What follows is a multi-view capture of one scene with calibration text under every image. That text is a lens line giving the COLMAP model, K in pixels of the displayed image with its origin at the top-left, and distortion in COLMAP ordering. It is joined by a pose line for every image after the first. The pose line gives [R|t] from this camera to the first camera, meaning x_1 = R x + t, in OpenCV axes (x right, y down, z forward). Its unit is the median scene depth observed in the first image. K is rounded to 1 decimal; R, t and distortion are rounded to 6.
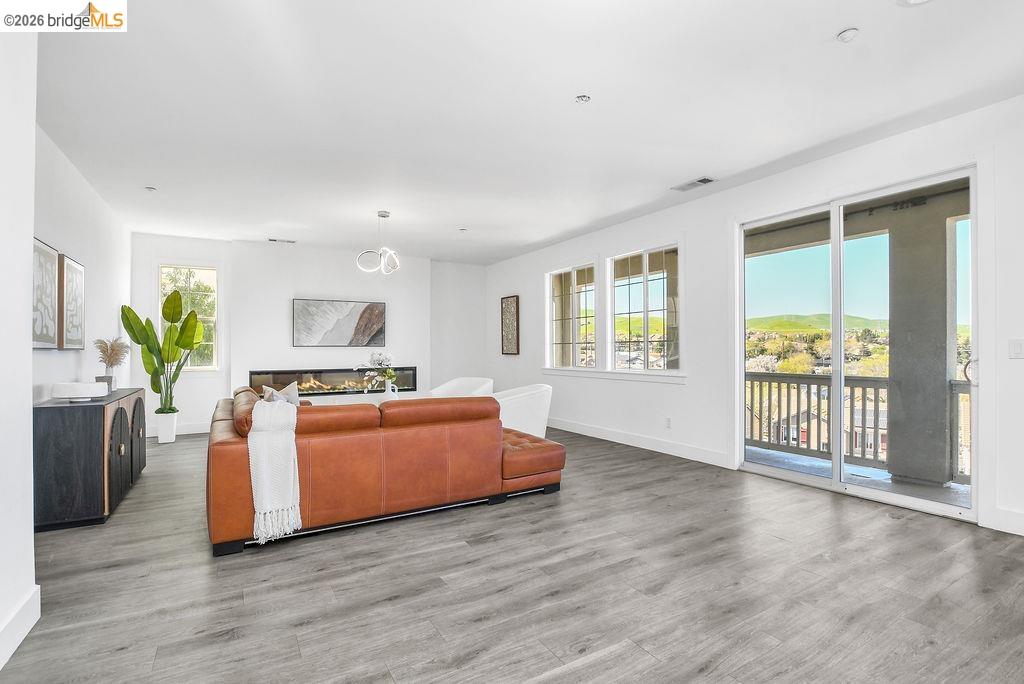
lens RADIAL K [[478.3, 0, 505.6], [0, 478.3, 344.9], [0, 0, 1]] dist [-0.023908, -0.000234]
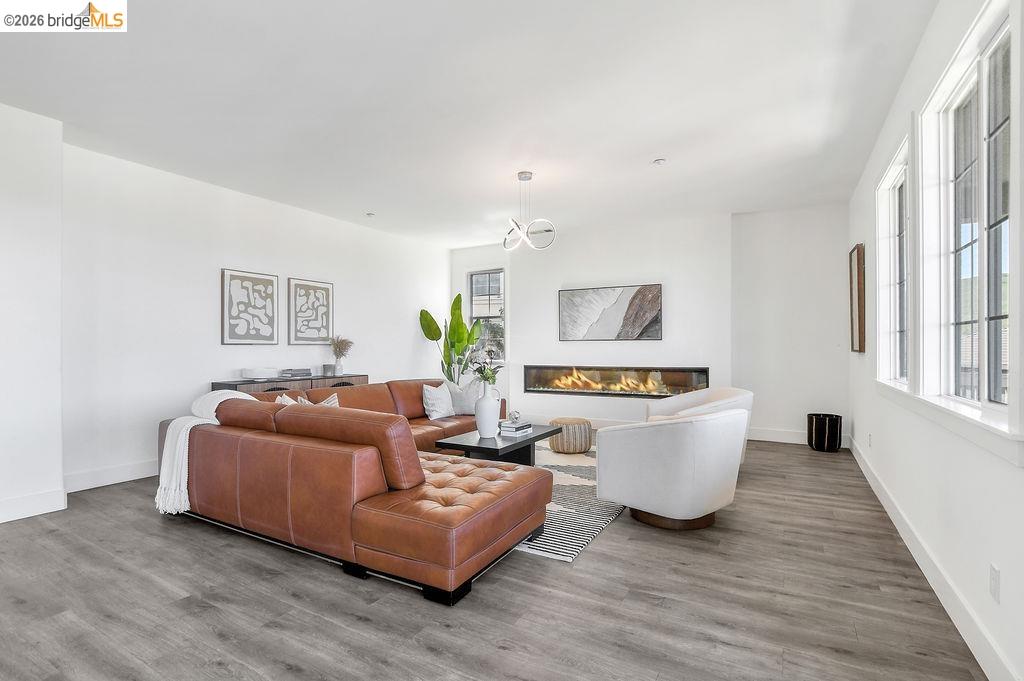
lens RADIAL K [[482.2, 0, 498.0], [0, 482.2, 349.6], [0, 0, 1]] dist [-0.024373, 0.001354]
pose [[0.491118, 0.006644, -0.871068, 0.482242], [0.010139, 0.999860, 0.013343, 0.008773], [0.871034, -0.015385, 0.490982, 0.628952]]
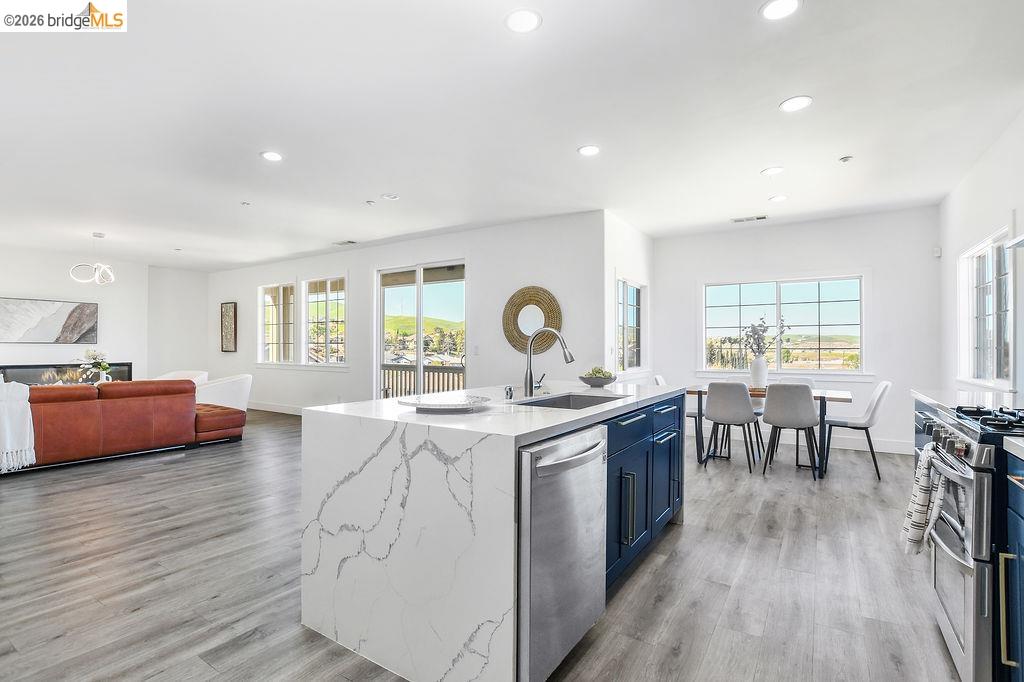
lens RADIAL K [[482.2, 0, 498.0], [0, 482.2, 350.1], [0, 0, 1]] dist [-0.024373, 0.001354]
pose [[0.895001, 0.006721, 0.446013, 0.131878], [-0.012663, 0.999866, 0.010344, -0.008501], [-0.445884, -0.014905, 0.894967, -0.597148]]
